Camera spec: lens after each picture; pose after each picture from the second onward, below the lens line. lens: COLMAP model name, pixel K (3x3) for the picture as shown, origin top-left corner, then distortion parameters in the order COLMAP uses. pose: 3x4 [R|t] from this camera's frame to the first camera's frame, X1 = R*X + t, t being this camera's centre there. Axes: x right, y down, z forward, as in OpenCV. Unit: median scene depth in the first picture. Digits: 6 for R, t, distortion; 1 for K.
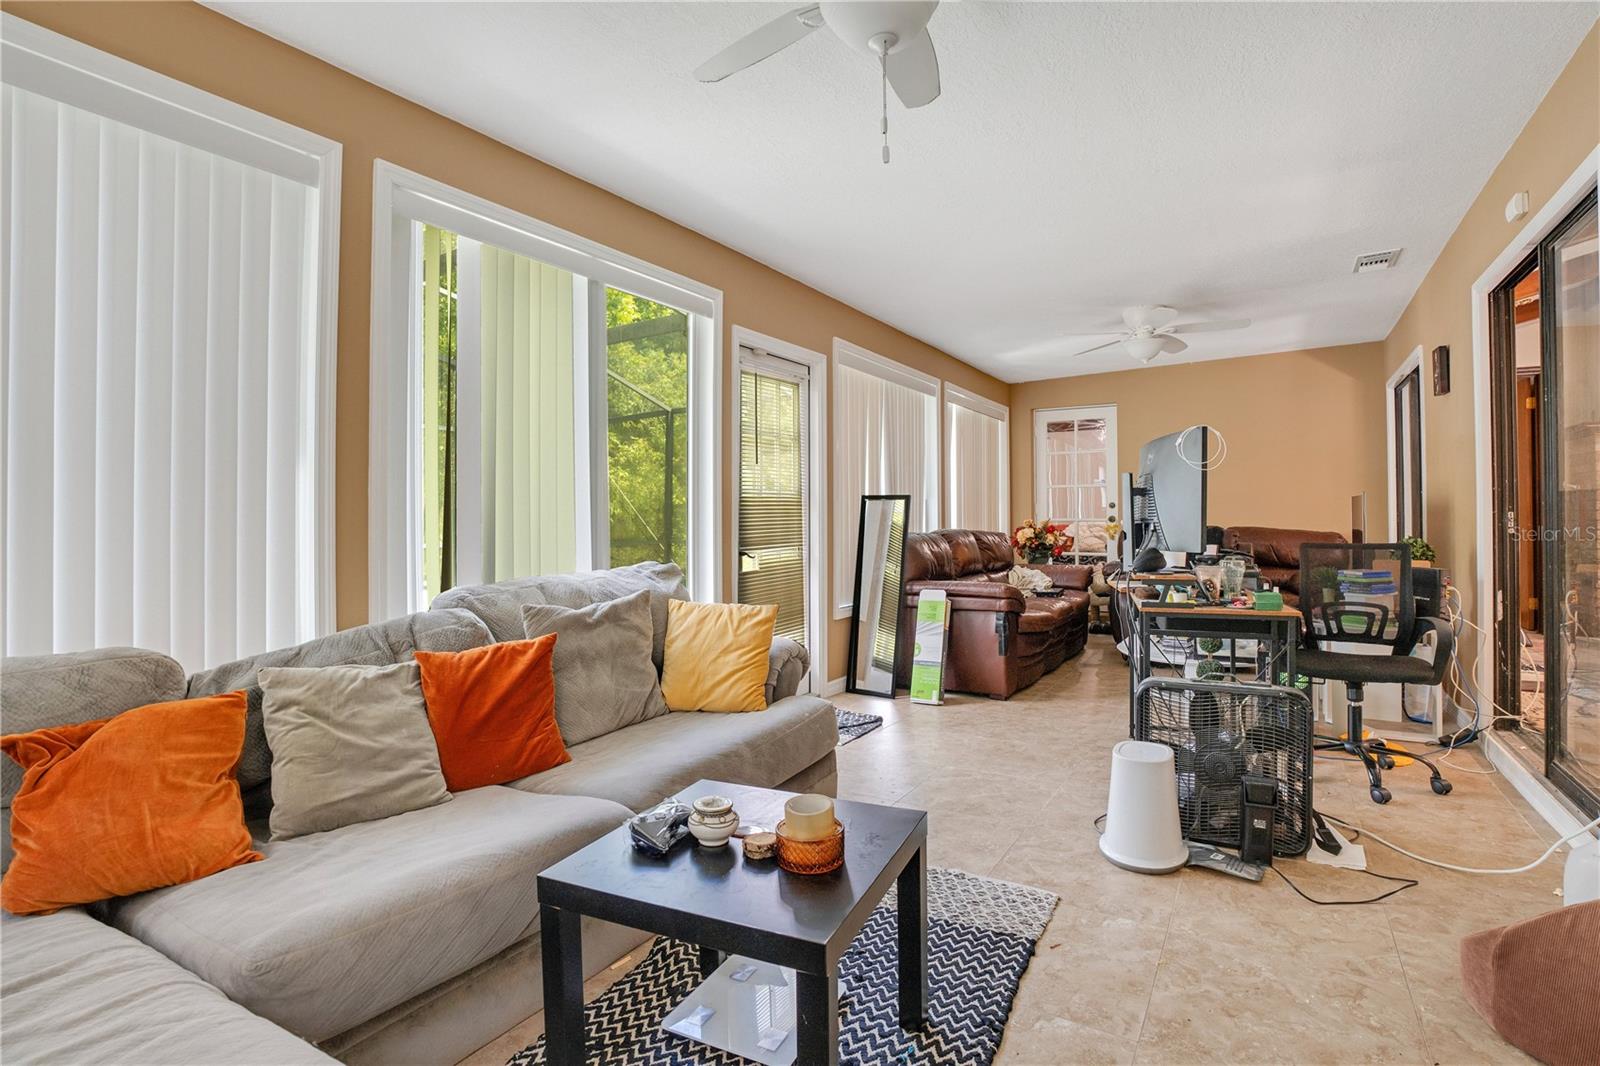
lens RADIAL K [[769.6, 0, 797.7], [0, 769.6, 521.9], [0, 0, 1]] dist [-0.023363, 0.006736]
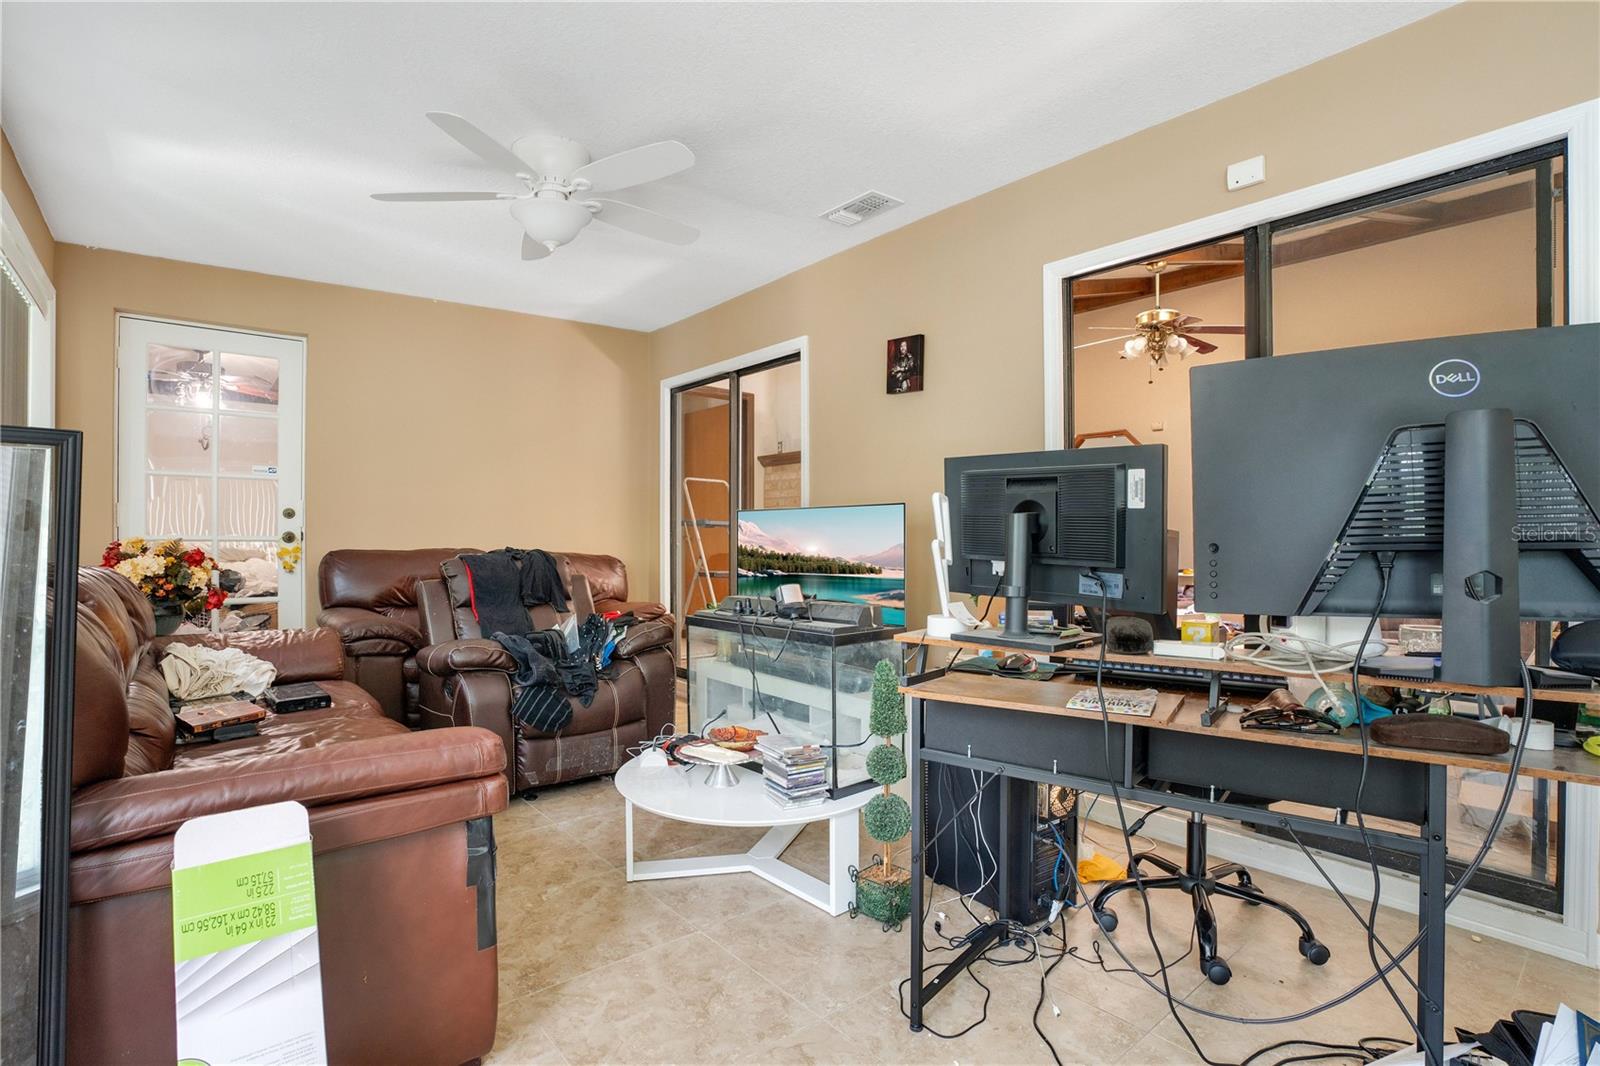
lens RADIAL K [[769.6, 0, 797.7], [0, 769.6, 521.9], [0, 0, 1]] dist [-0.023363, 0.006736]
pose [[0.337311, 0.024403, 0.941077, -0.001773], [0.001084, 0.999653, -0.026311, 0.000364], [-0.941393, 0.009895, 0.337168, 0.497336]]
